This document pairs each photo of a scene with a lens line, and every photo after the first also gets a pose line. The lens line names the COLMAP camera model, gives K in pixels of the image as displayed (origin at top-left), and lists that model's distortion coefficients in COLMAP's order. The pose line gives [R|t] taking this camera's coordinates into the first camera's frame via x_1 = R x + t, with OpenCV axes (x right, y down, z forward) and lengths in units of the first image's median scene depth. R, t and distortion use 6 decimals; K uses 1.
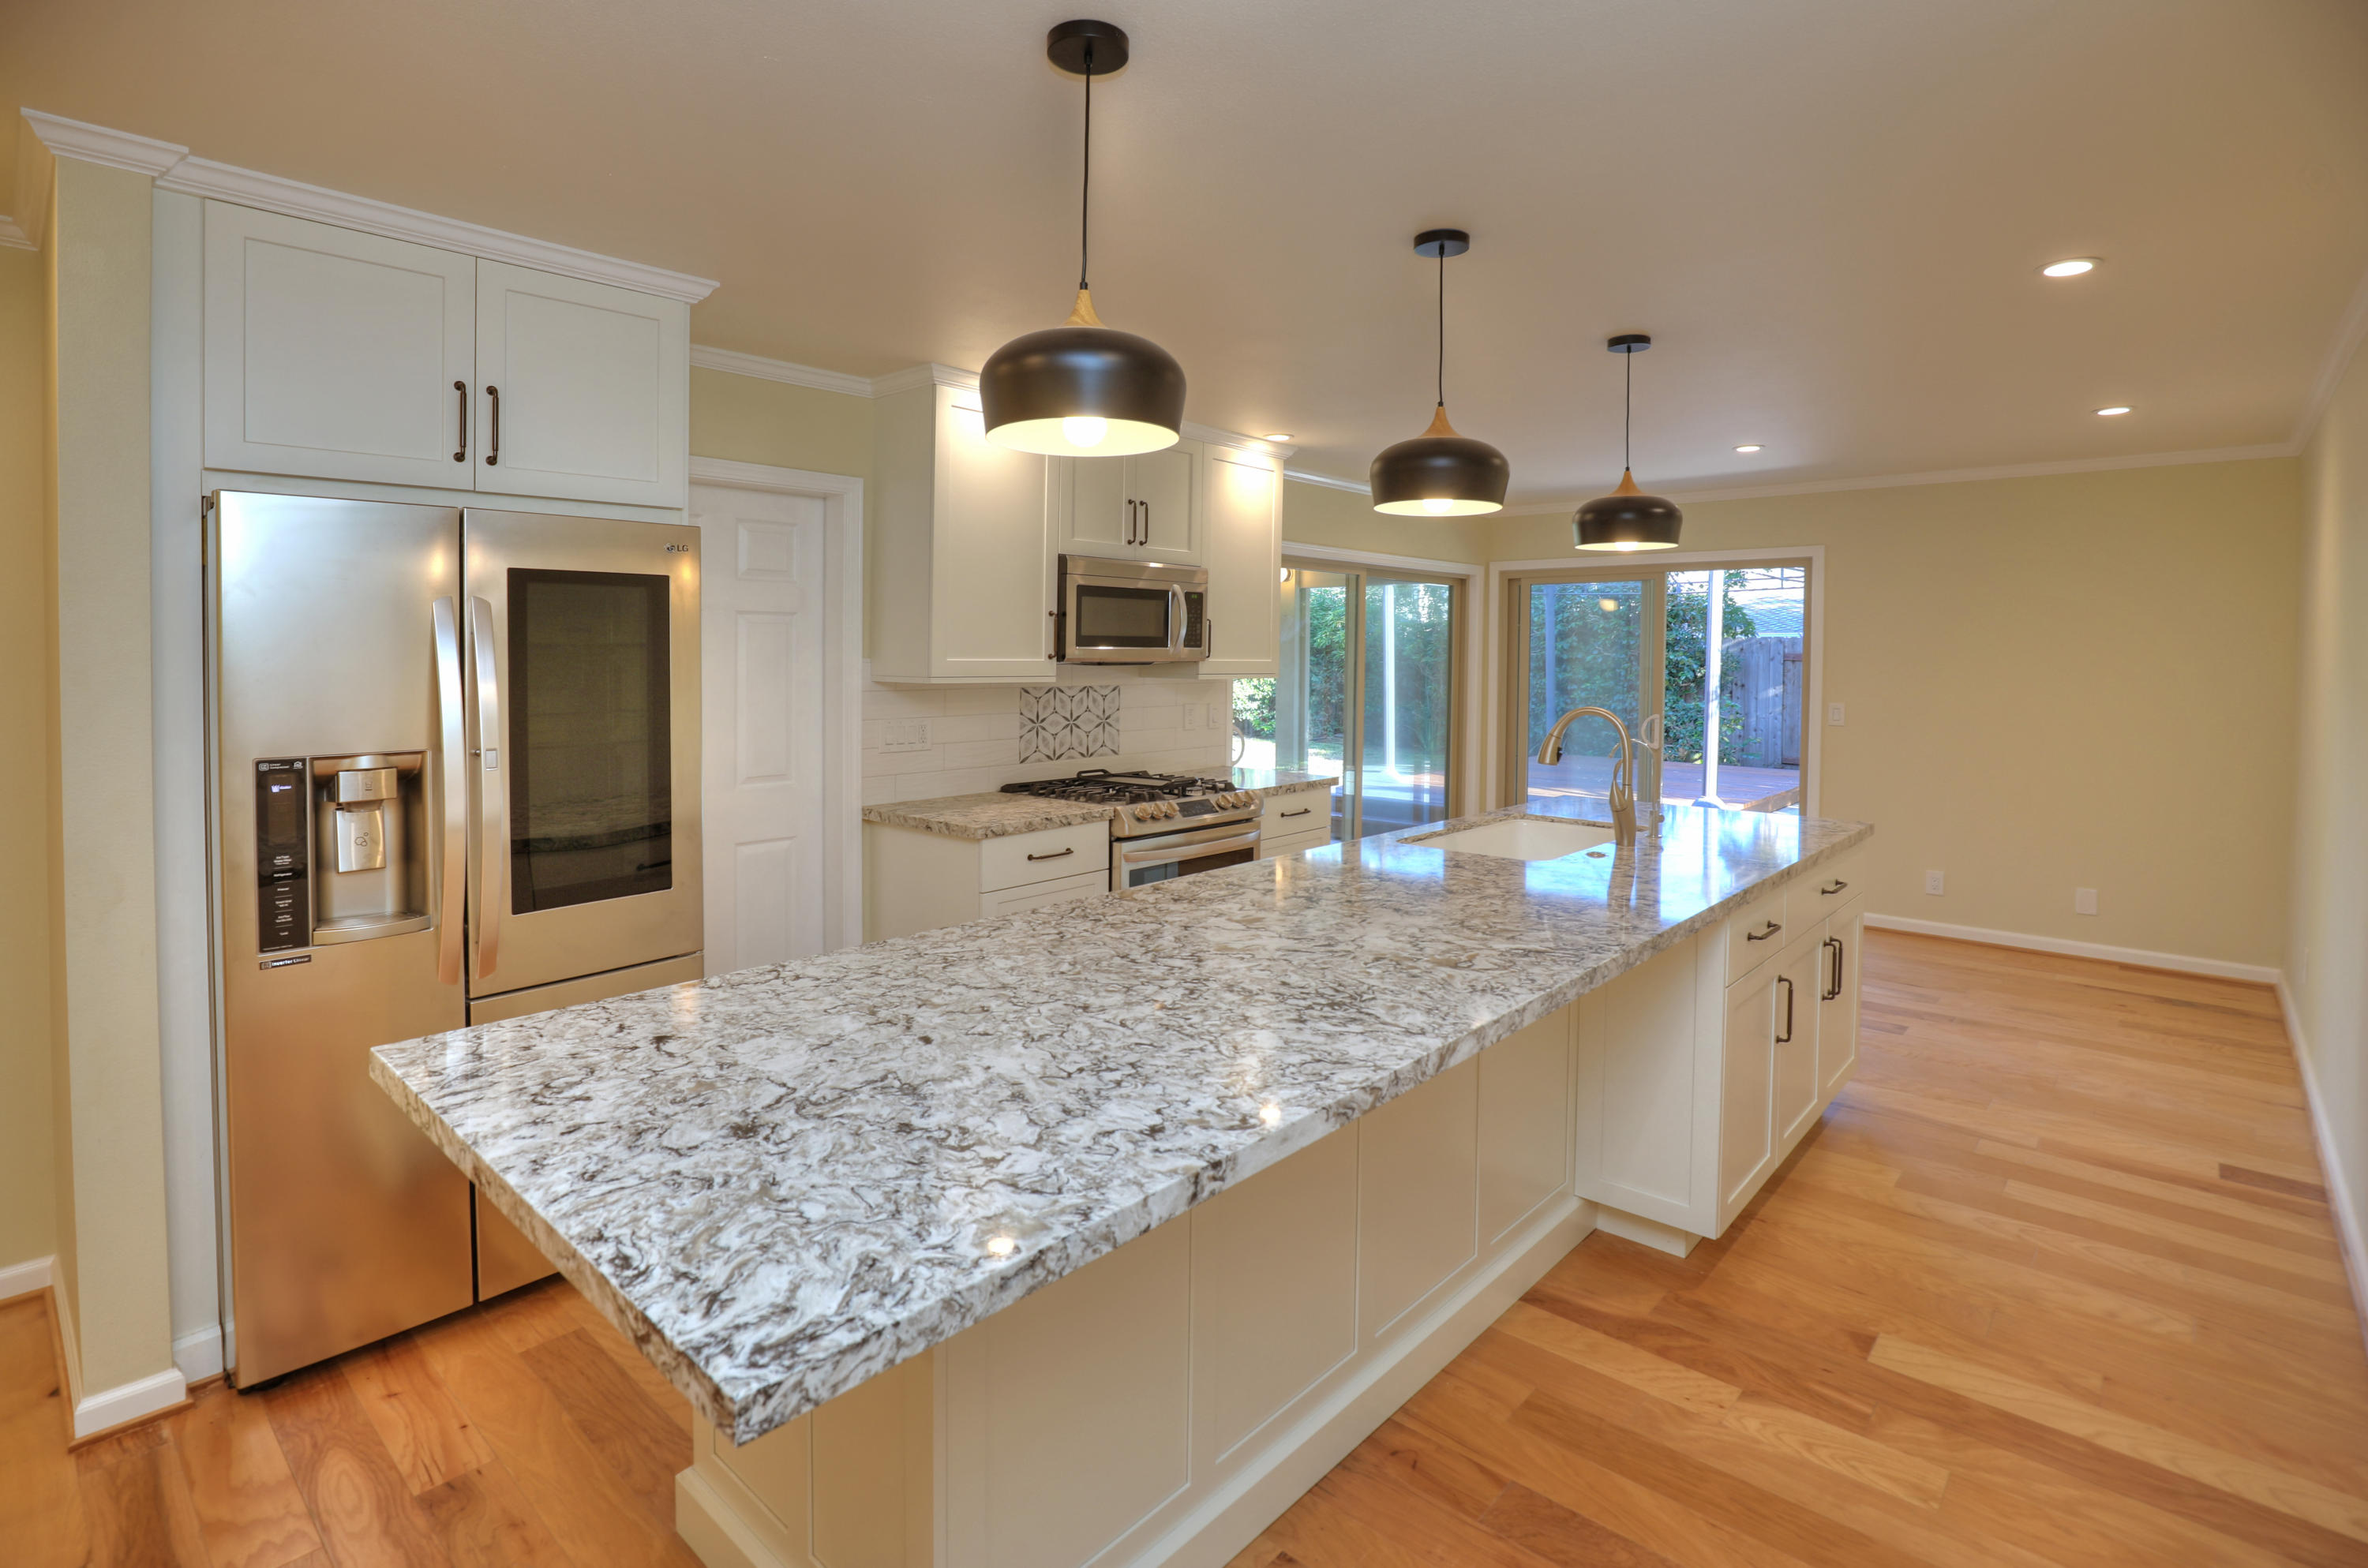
lens RADIAL K [[1133.2, 0, 1179.3], [0, 1133.2, 705.5], [0, 0, 1]] dist [-0.035578, -0.000367]
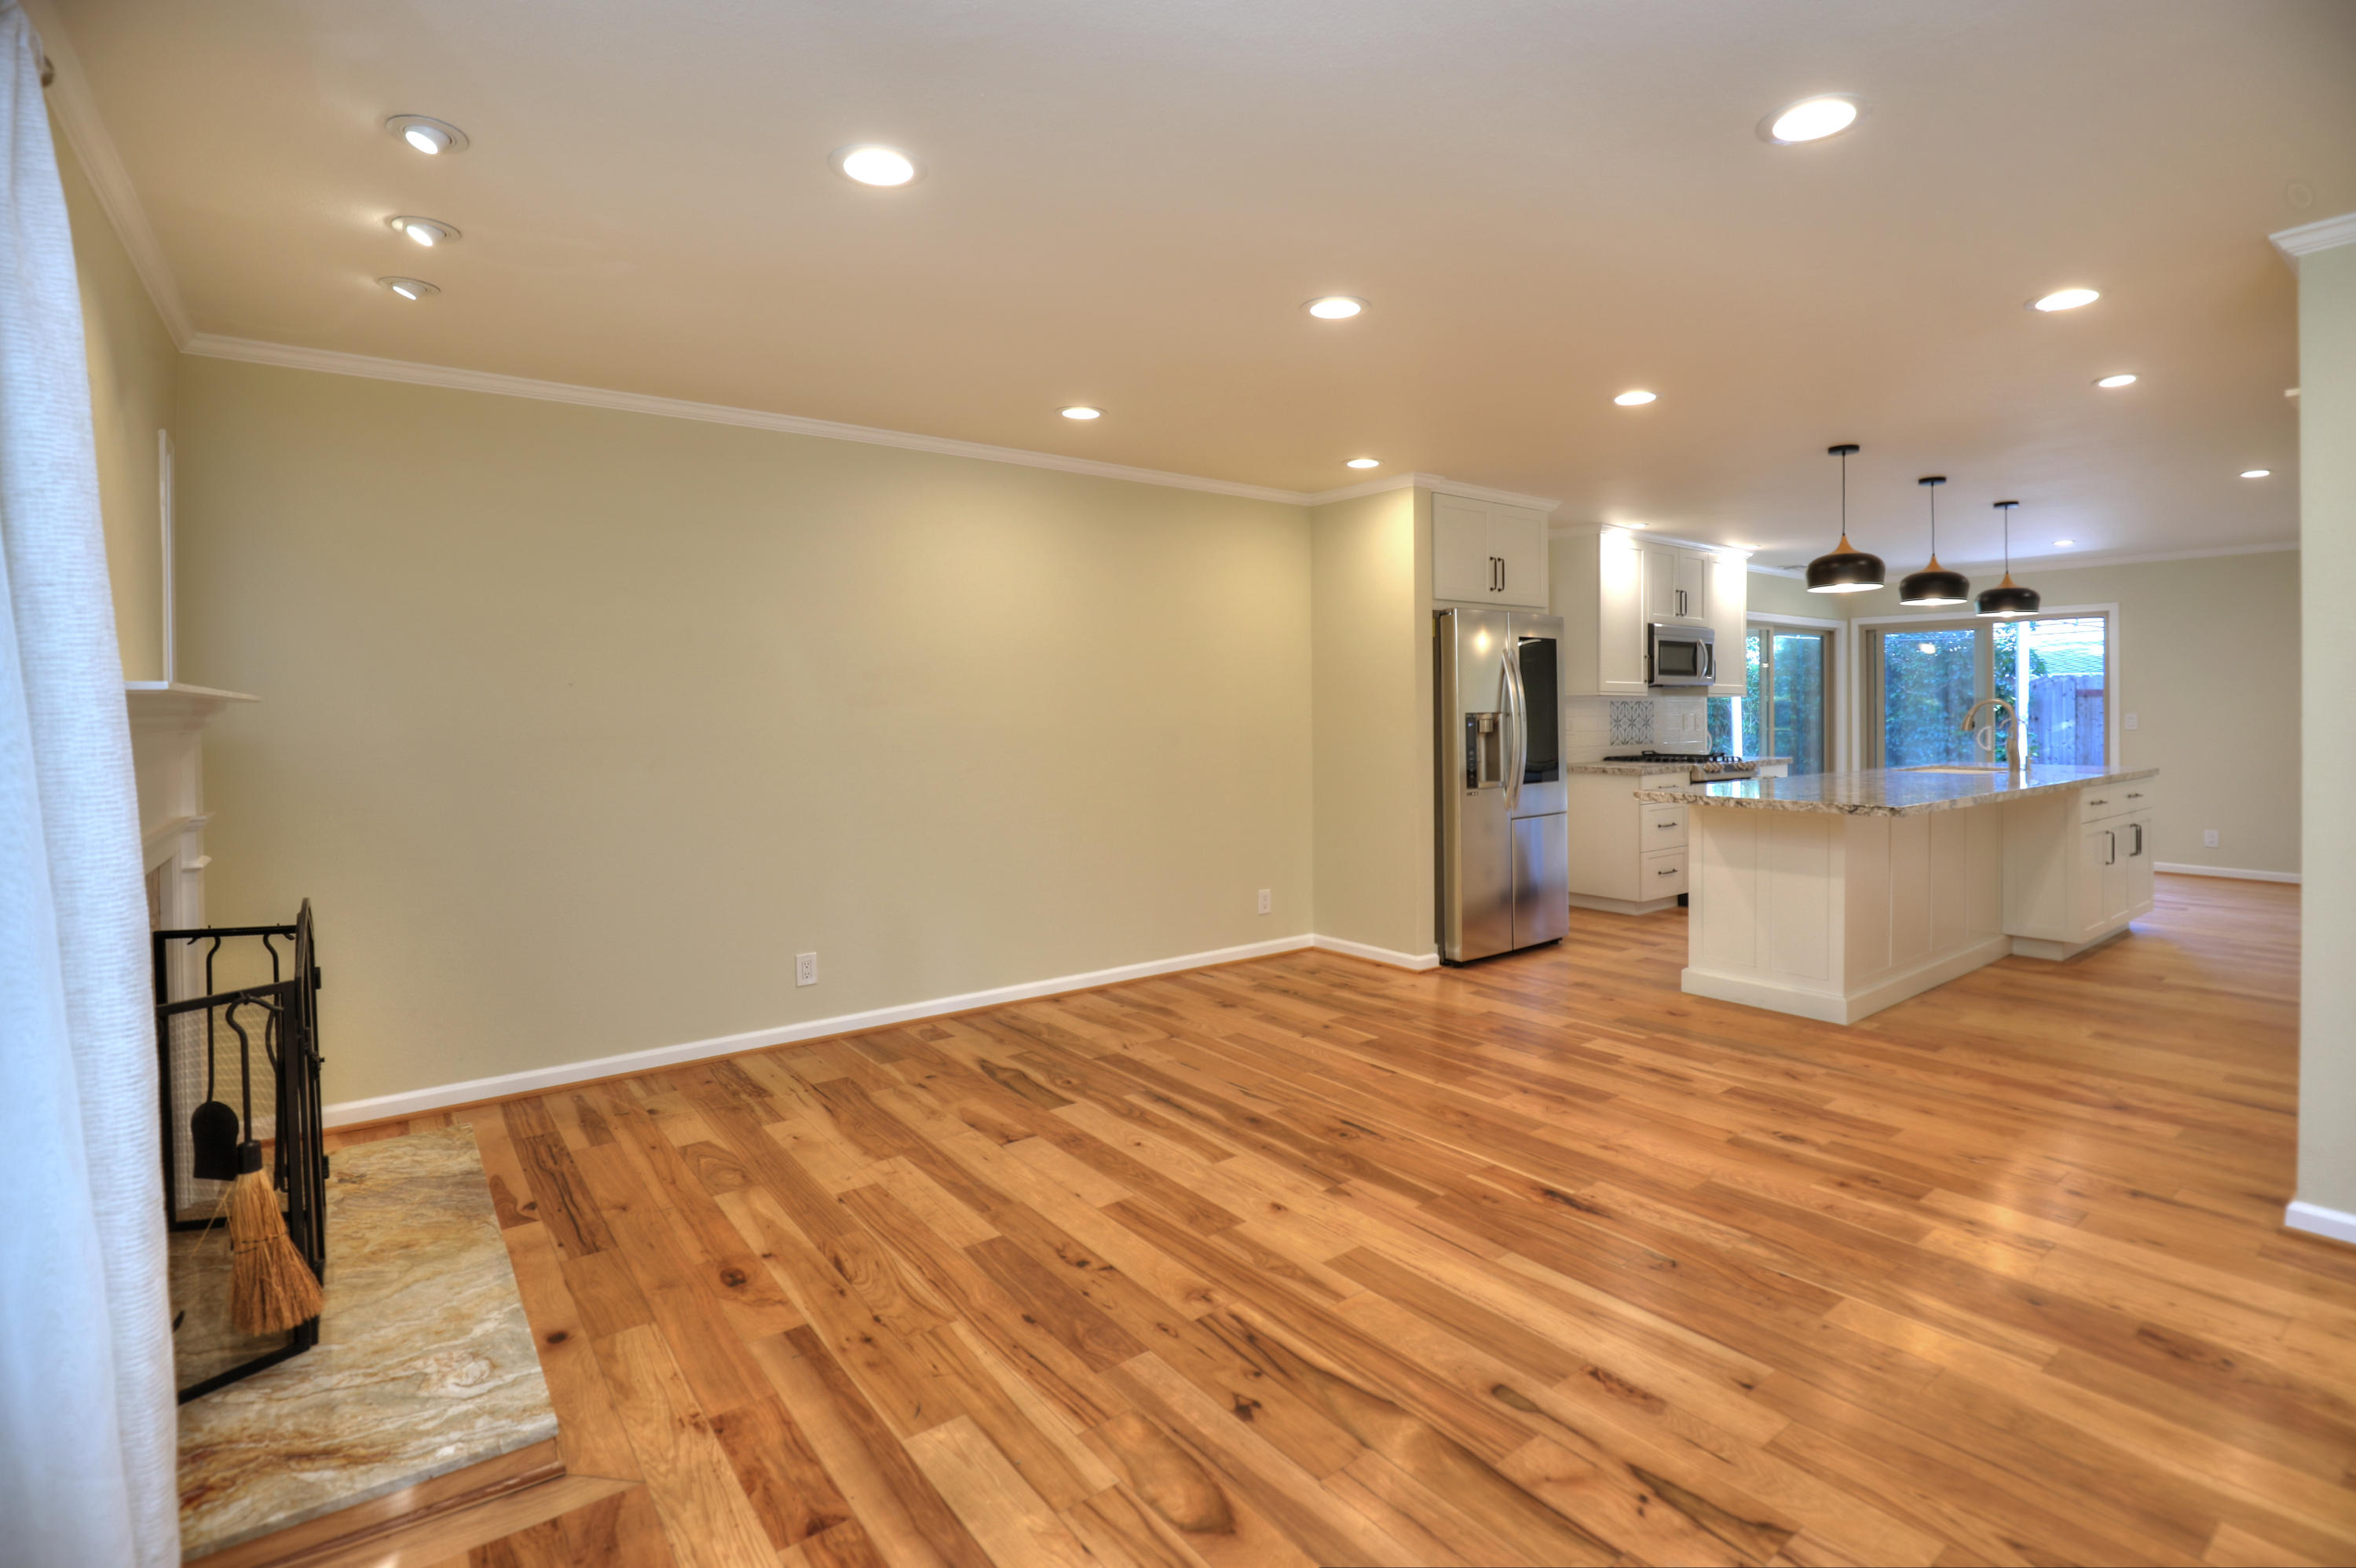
lens RADIAL K [[1116.4, 0, 1200.9], [0, 1116.4, 729.3], [0, 0, 1]] dist [-0.039378, 0.000022]
pose [[0.984676, -0.009799, -0.174118, -0.438768], [0.004685, 0.999546, -0.029759, 0.070968], [0.174331, 0.028487, 0.984275, -0.731569]]
